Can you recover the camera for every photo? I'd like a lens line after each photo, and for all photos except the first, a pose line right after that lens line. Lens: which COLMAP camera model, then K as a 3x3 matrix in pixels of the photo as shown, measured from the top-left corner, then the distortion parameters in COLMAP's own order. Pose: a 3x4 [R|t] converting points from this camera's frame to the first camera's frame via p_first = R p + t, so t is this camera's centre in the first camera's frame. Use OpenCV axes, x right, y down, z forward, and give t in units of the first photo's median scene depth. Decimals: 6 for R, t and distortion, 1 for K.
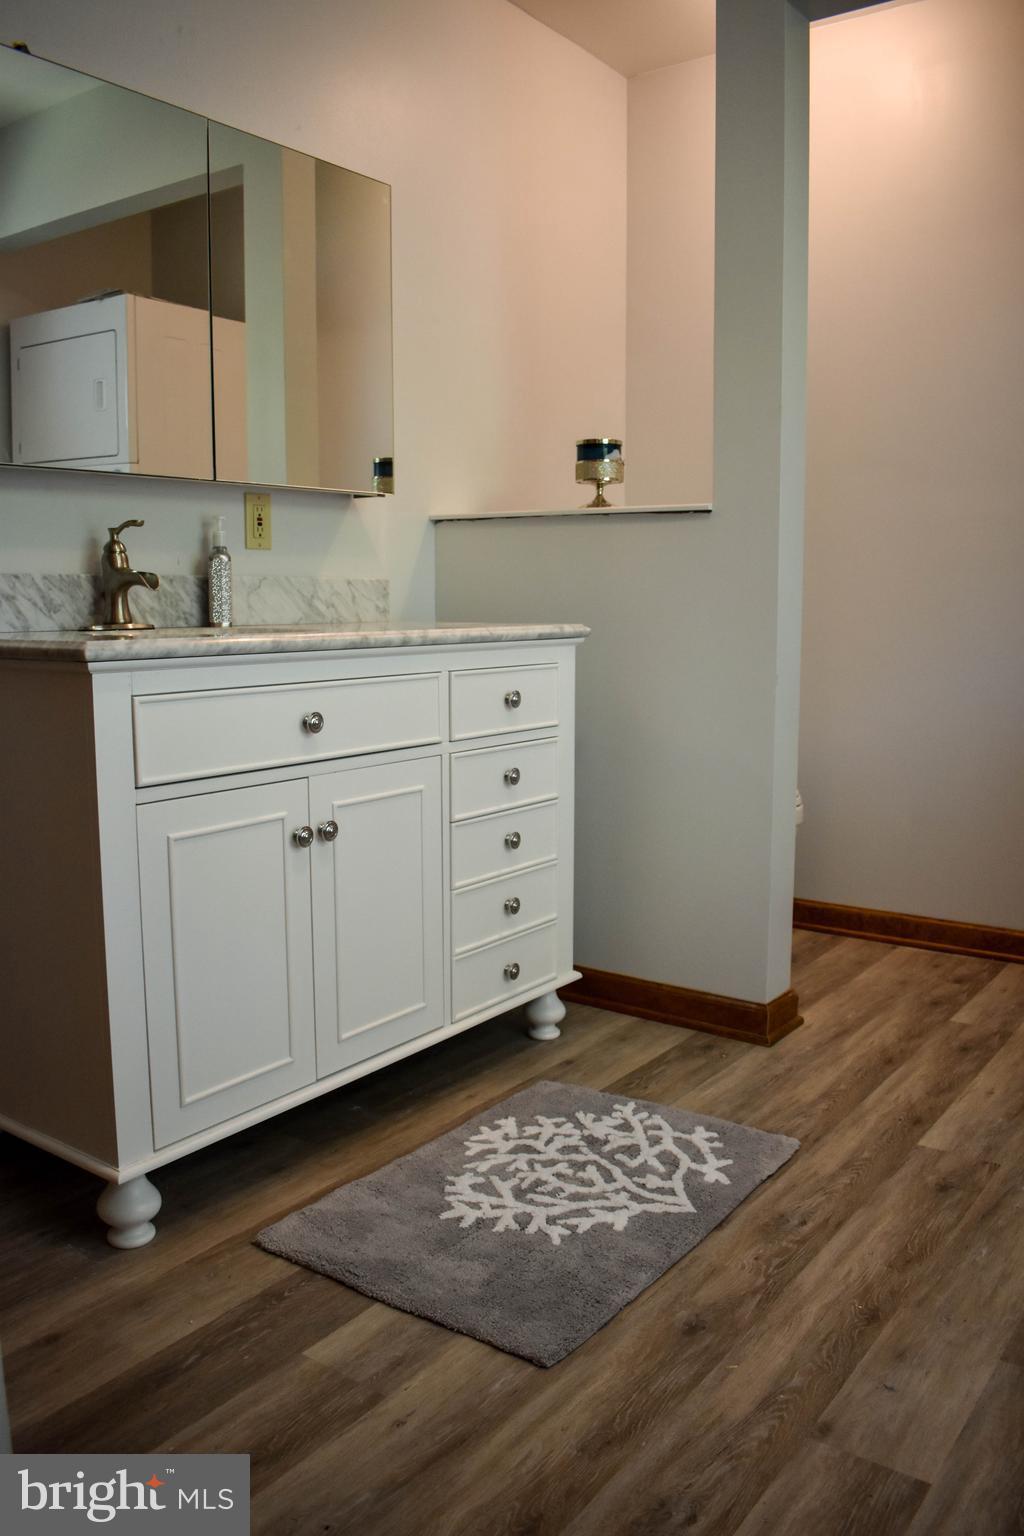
lens RADIAL K [[1246.9, 0, 531.2], [0, 1246.9, 770.7], [0, 0, 1]] dist [-0.100252, 0.022854]
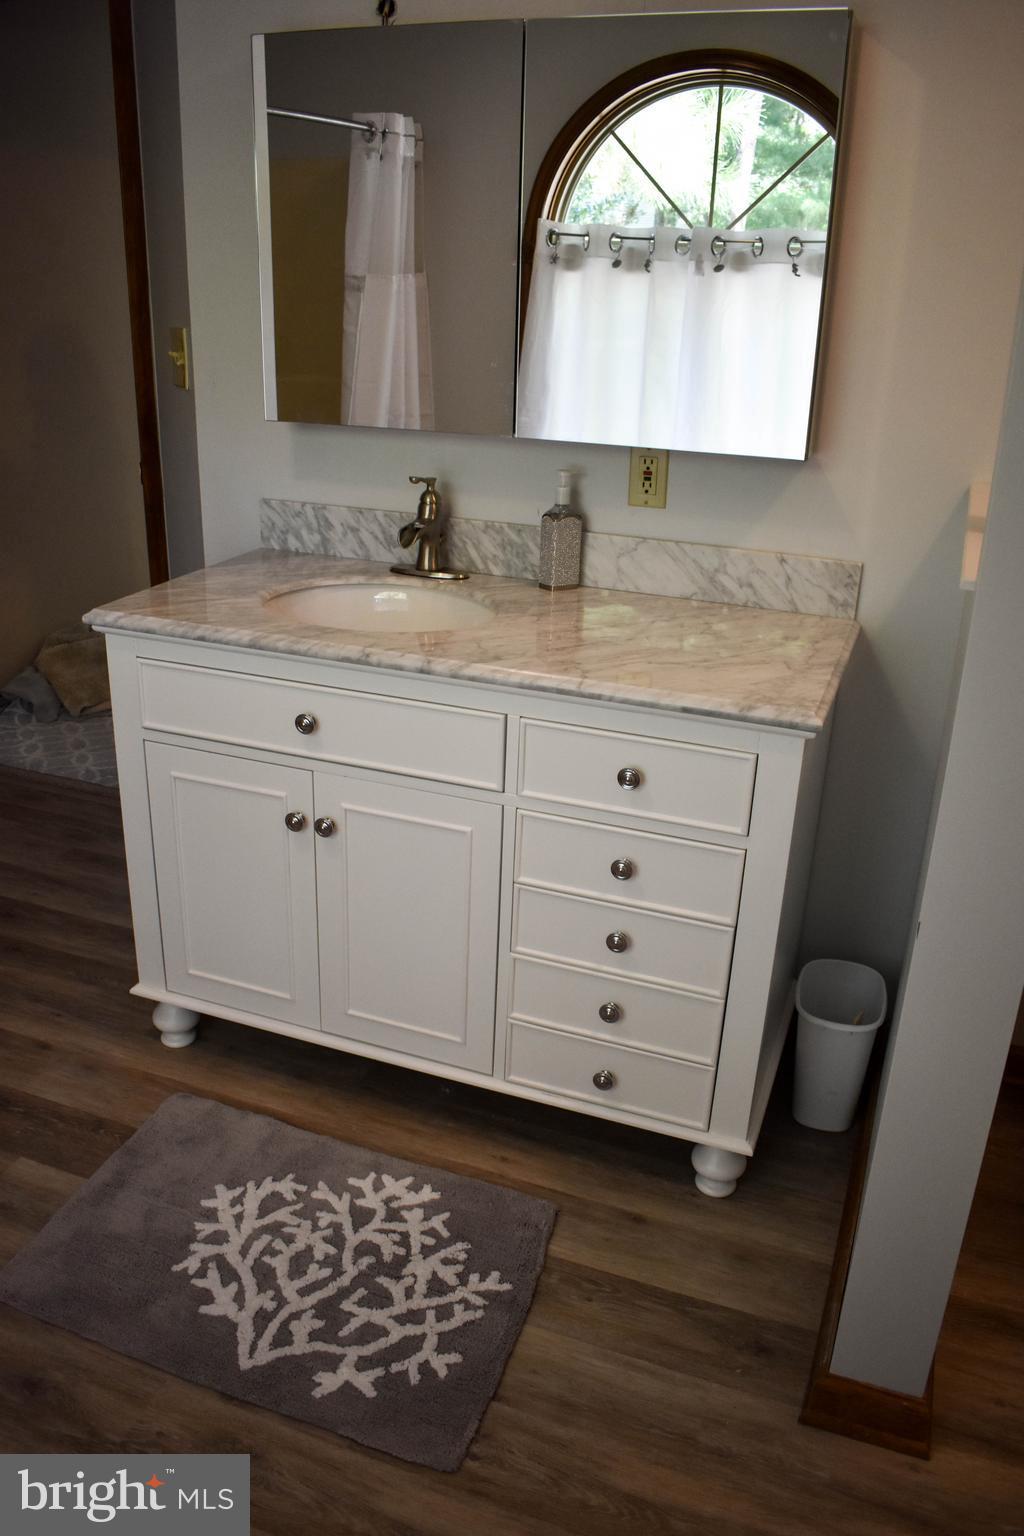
lens RADIAL K [[1246.9, 0, 531.2], [0, 1246.9, 770.7], [0, 0, 1]] dist [-0.100252, 0.022854]
pose [[0.246212, 0.376660, -0.893032, 0.744220], [-0.162484, 0.924397, 0.345092, -0.360135], [0.955499, 0.060137, 0.288799, 0.828884]]
